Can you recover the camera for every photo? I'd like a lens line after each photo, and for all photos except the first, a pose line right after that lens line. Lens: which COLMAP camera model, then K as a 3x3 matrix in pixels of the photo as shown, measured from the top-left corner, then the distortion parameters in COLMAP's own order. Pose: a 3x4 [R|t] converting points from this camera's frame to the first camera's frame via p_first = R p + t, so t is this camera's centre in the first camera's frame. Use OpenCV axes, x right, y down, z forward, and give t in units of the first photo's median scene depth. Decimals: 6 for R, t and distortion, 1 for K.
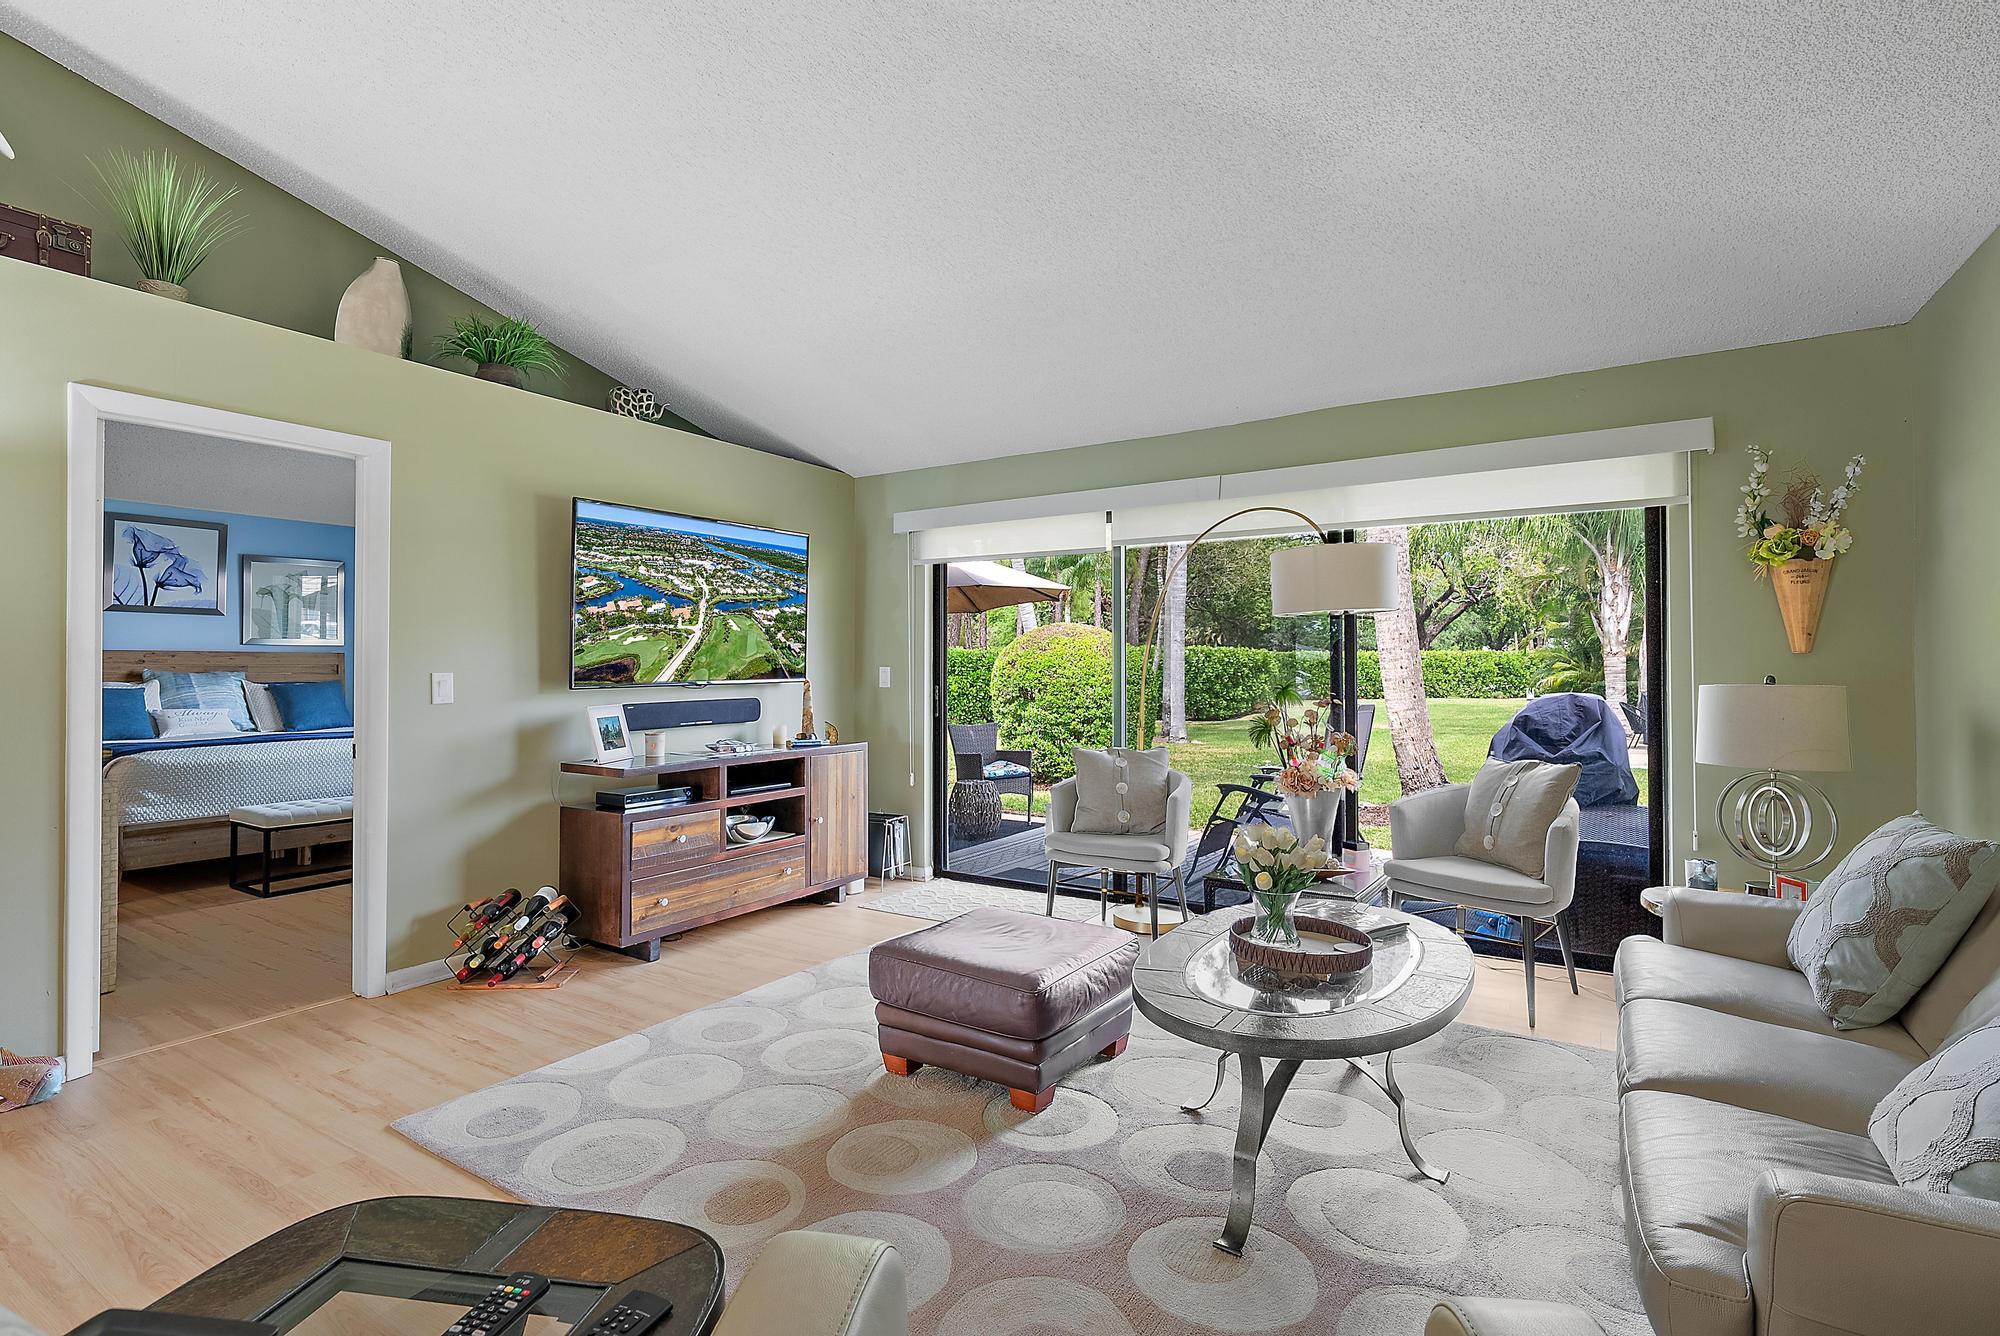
lens RADIAL K [[936.0, 0, 1004.2], [0, 936.0, 658.8], [0, 0, 1]] dist [0.005659, 0.000482]
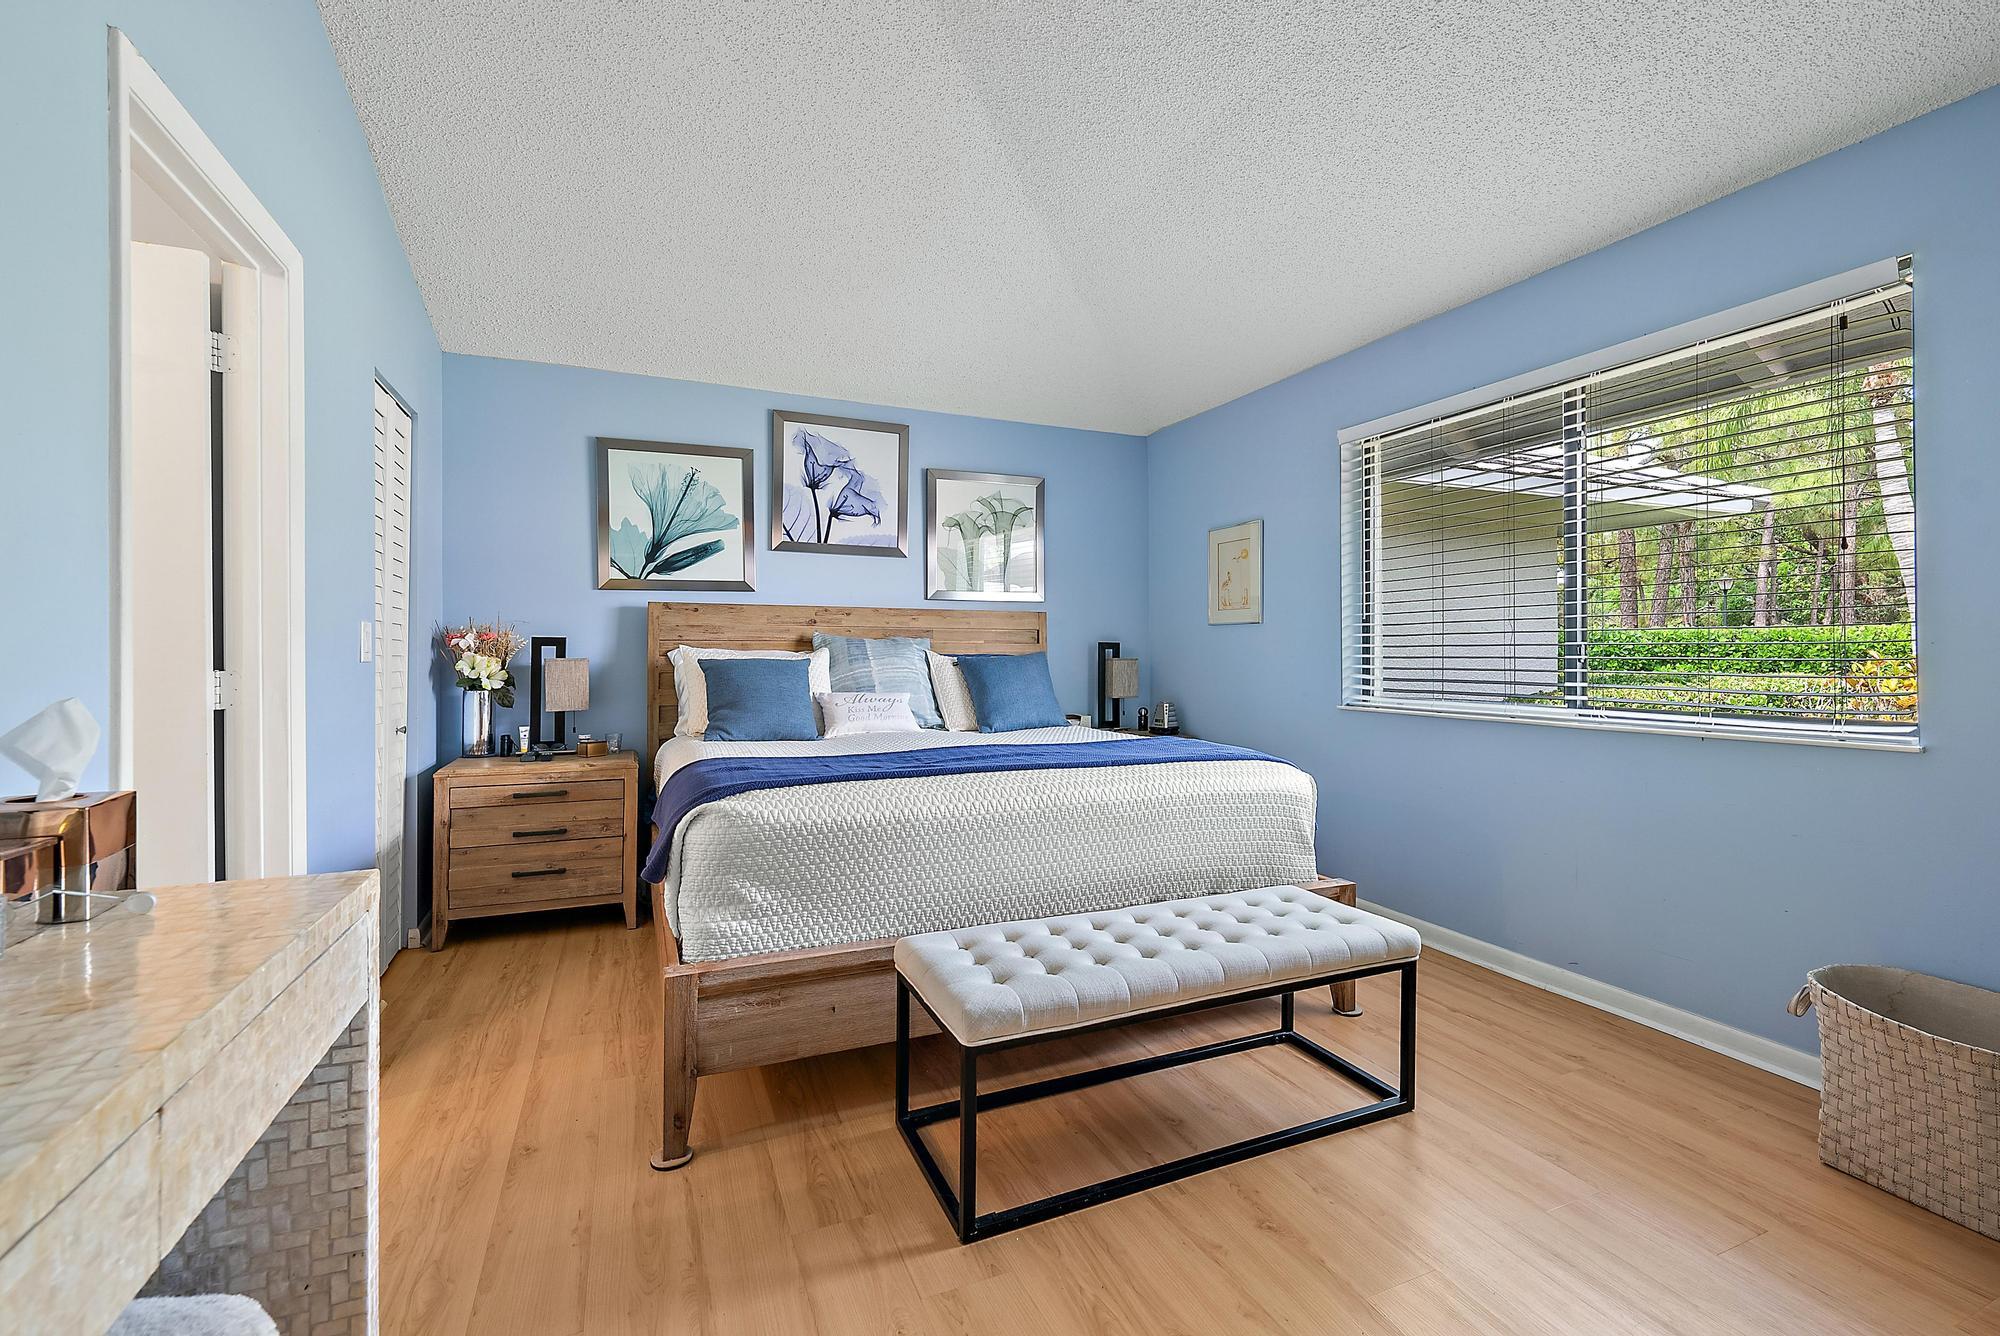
lens RADIAL K [[856.7, 0, 999.4], [0, 856.7, 660.0], [0, 0, 1]] dist [0.000014, 0.000000]
pose [[0.821601, -0.000924, -0.570062, -0.435000], [0.006814, 0.999943, 0.008199, 0.025630], [0.570022, -0.010621, 0.821561, 0.546645]]
